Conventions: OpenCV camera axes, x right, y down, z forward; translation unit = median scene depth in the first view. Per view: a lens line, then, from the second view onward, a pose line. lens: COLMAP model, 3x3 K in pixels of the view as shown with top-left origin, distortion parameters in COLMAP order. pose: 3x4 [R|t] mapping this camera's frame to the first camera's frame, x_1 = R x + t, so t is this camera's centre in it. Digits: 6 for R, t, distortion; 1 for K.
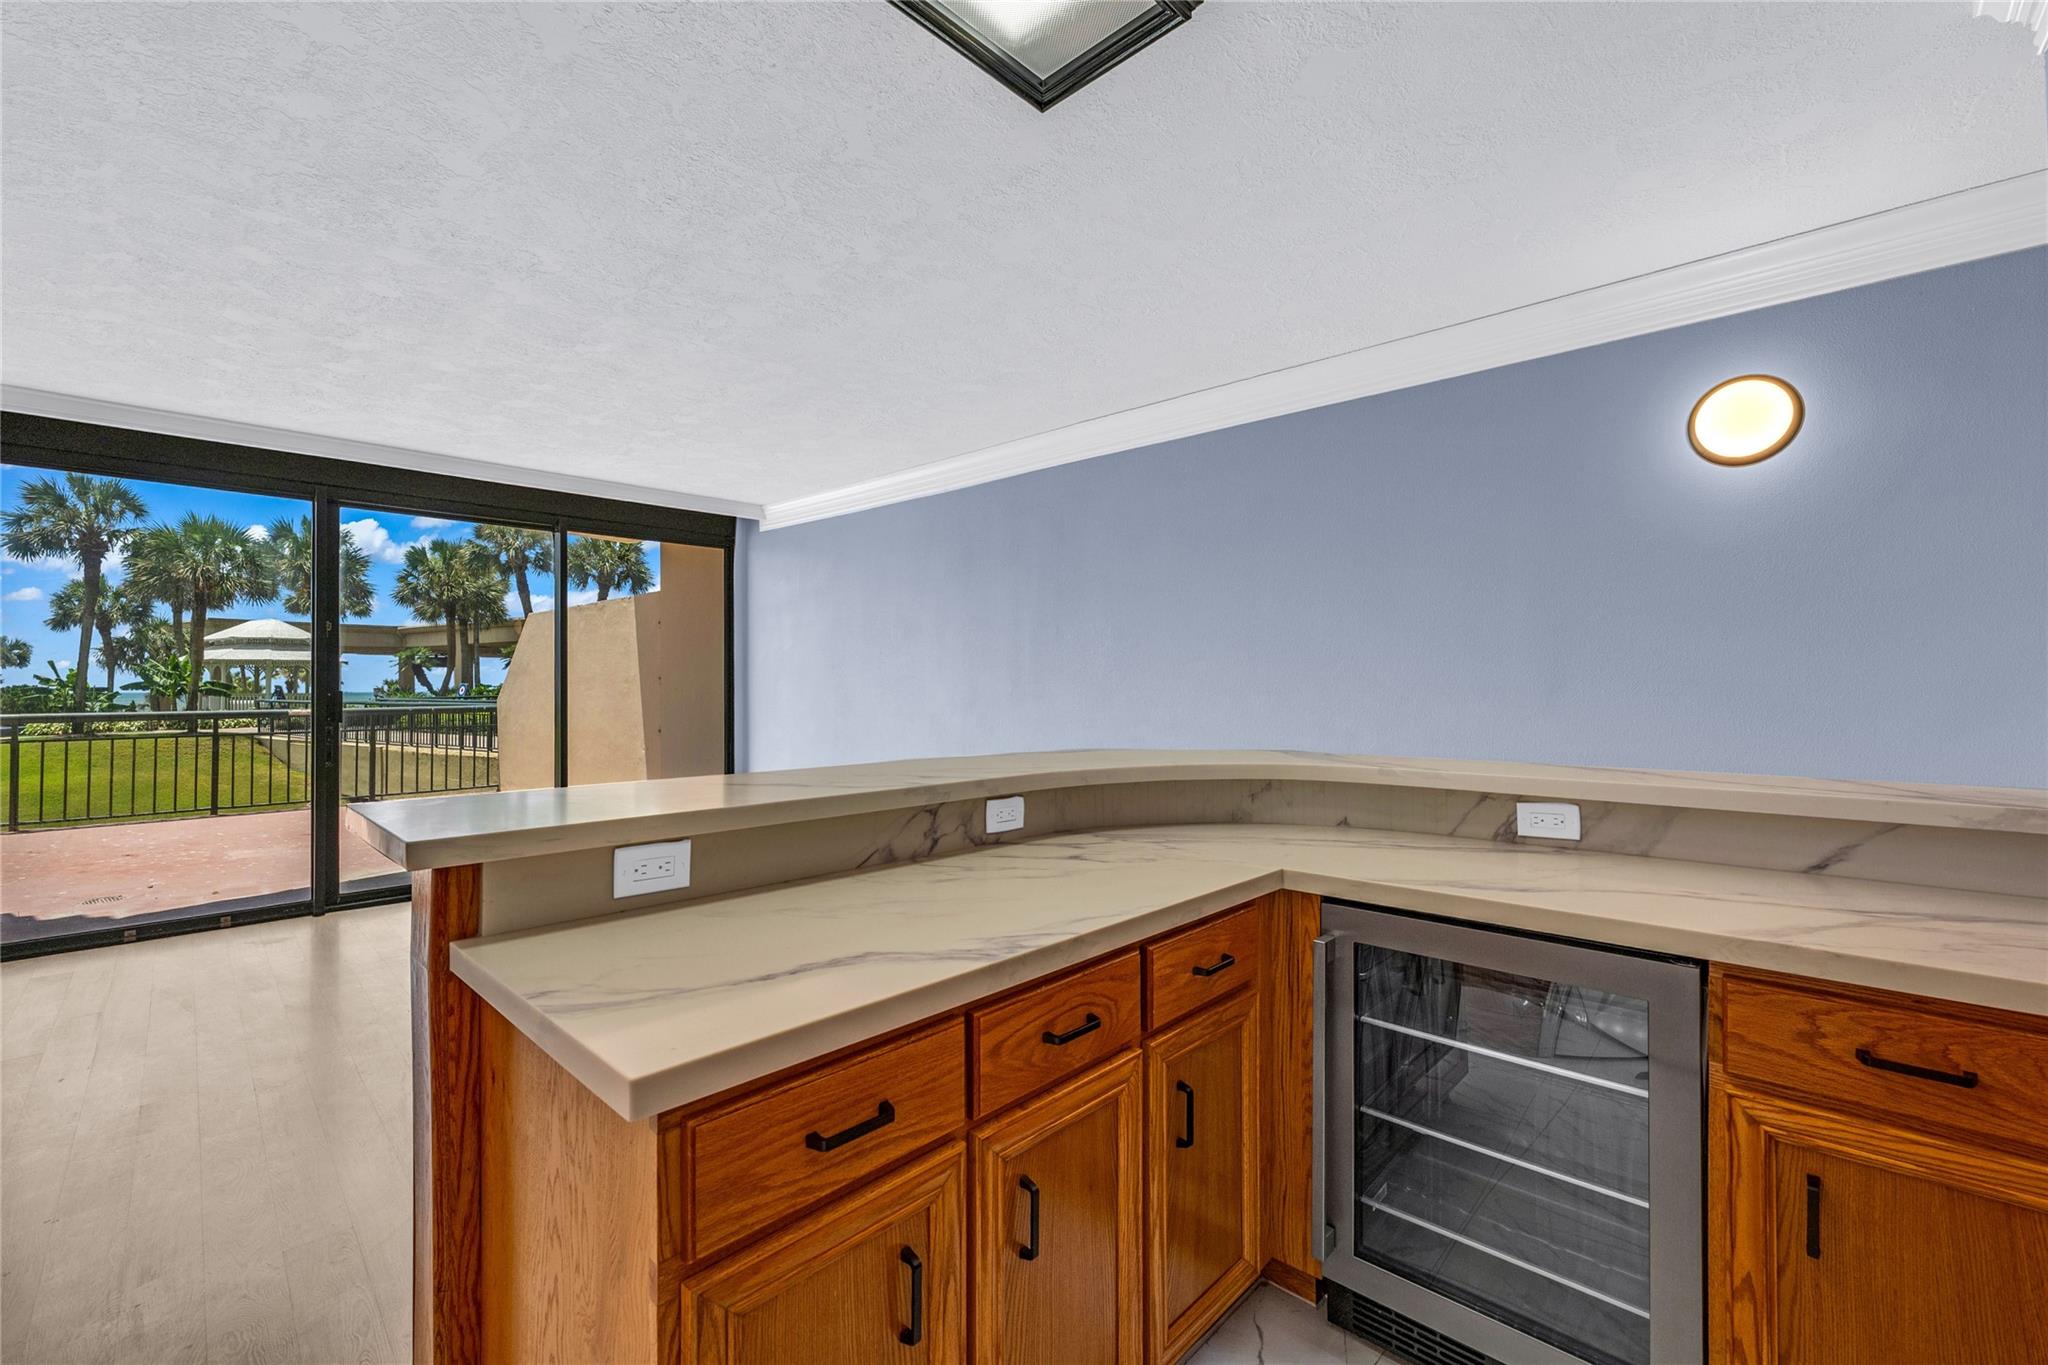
lens RADIAL K [[844.9, 0, 1024.0], [0, 844.9, 682.5], [0, 0, 1]] dist [0.001307, 0.000243]
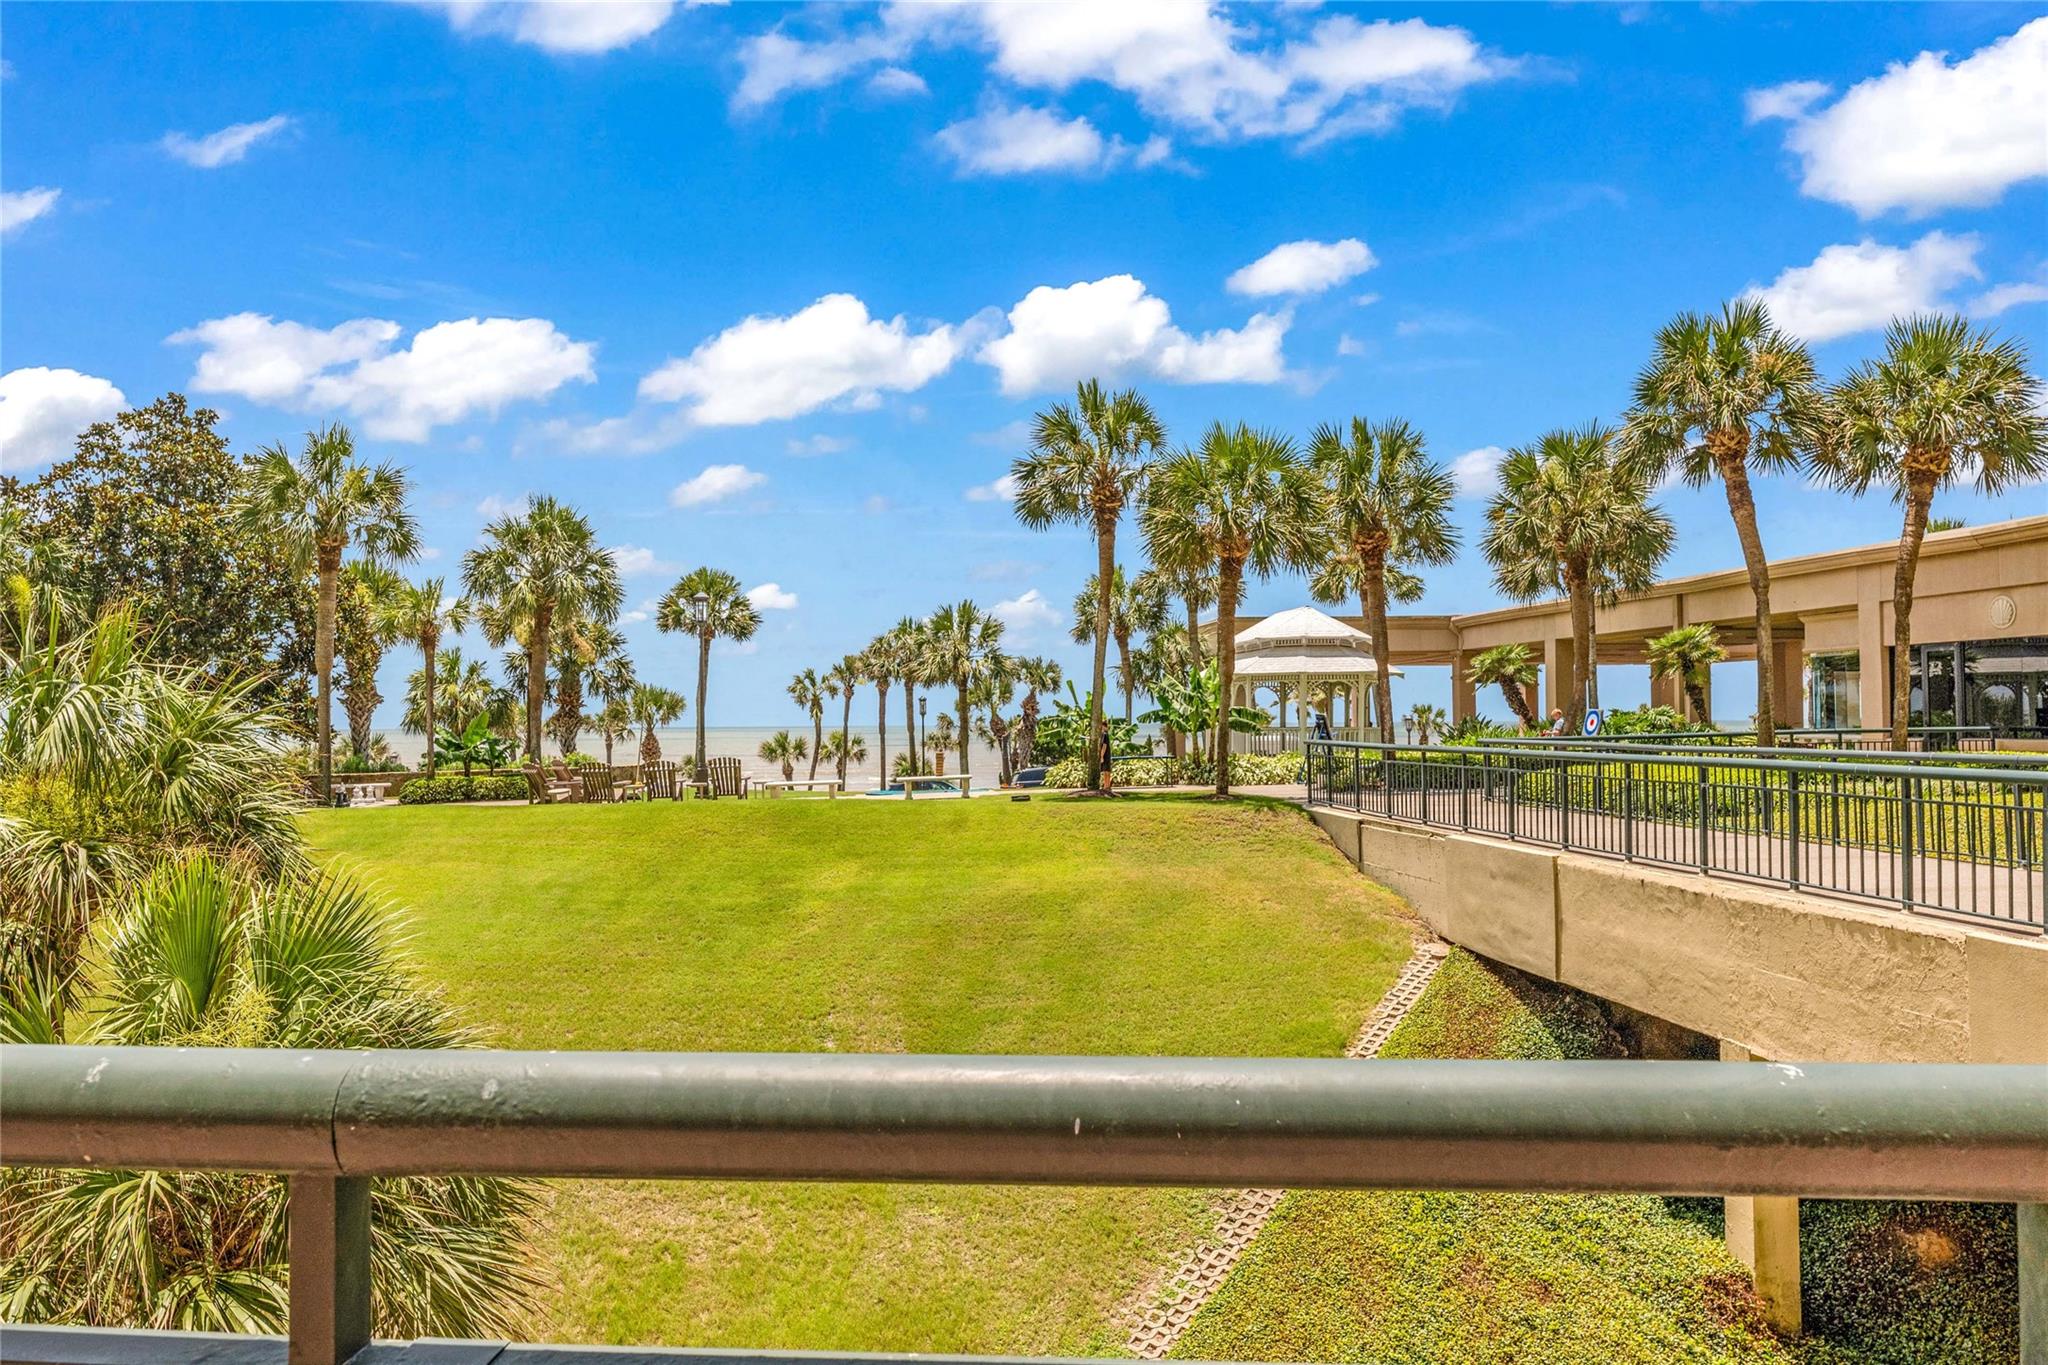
lens RADIAL K [[1389.4, 0, 1041.5], [0, 1389.4, 681.1], [0, 0, 1]] dist [-0.004706, -0.001774]
pose [[0.631706, -0.023359, -0.774856, -0.305774], [0.008510, 0.999695, -0.023199, 0.001302], [0.775161, 0.008061, 0.631712, 0.285727]]
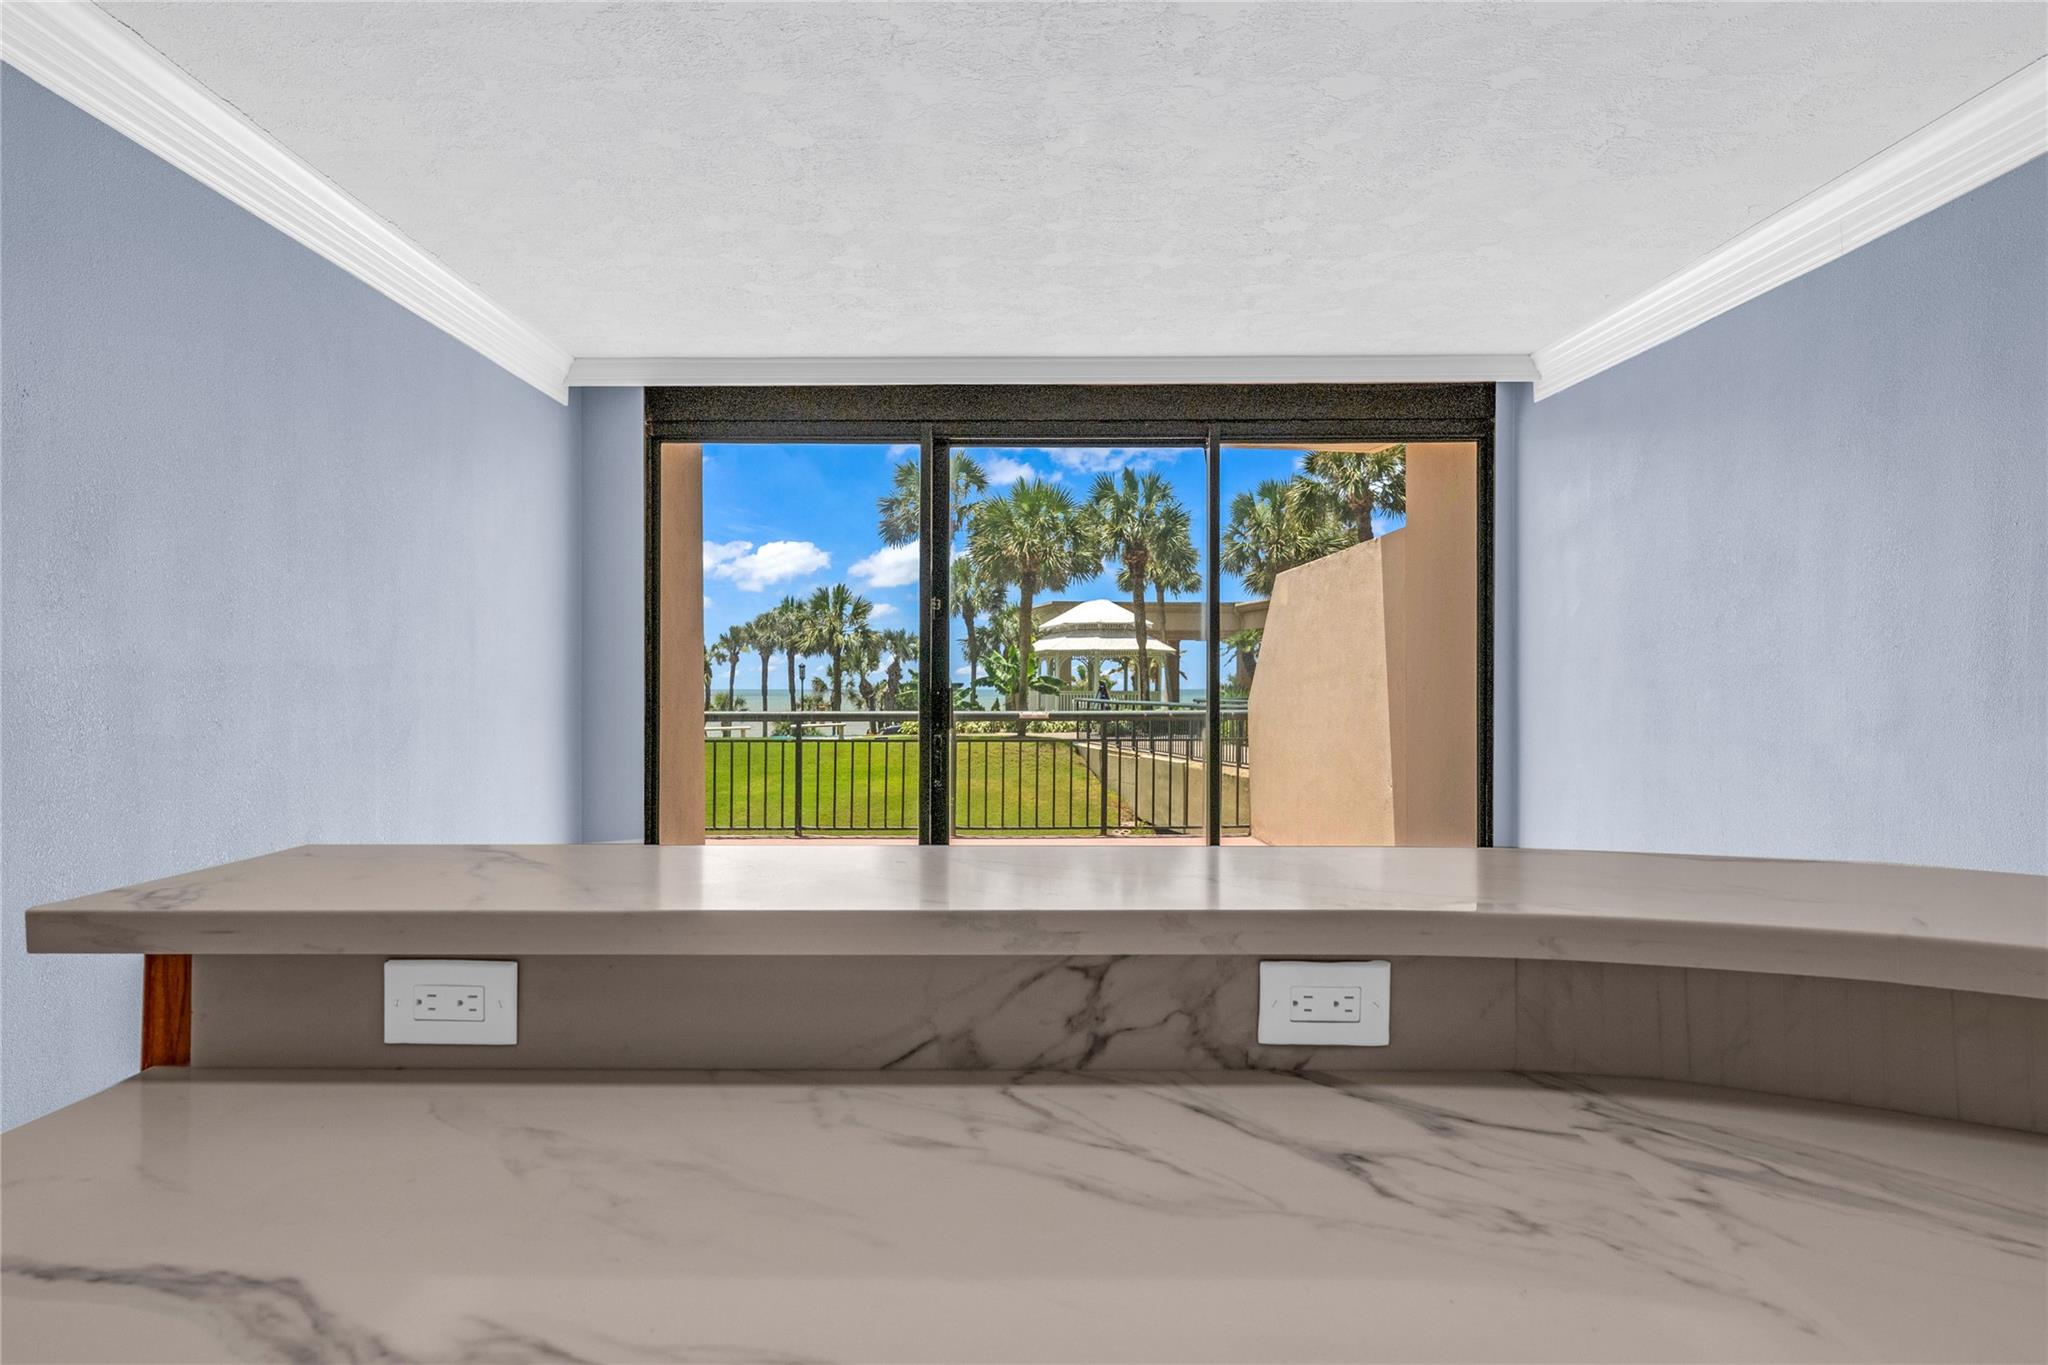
lens RADIAL K [[1389.4, 0, 1041.5], [0, 1389.4, 681.1], [0, 0, 1]] dist [-0.004706, -0.001774]
pose [[0.701484, 0.000871, -0.712685, 0.026713], [0.001158, 0.999997, 0.002363, 0.000122], [0.712685, -0.002483, 0.701480, 0.033514]]
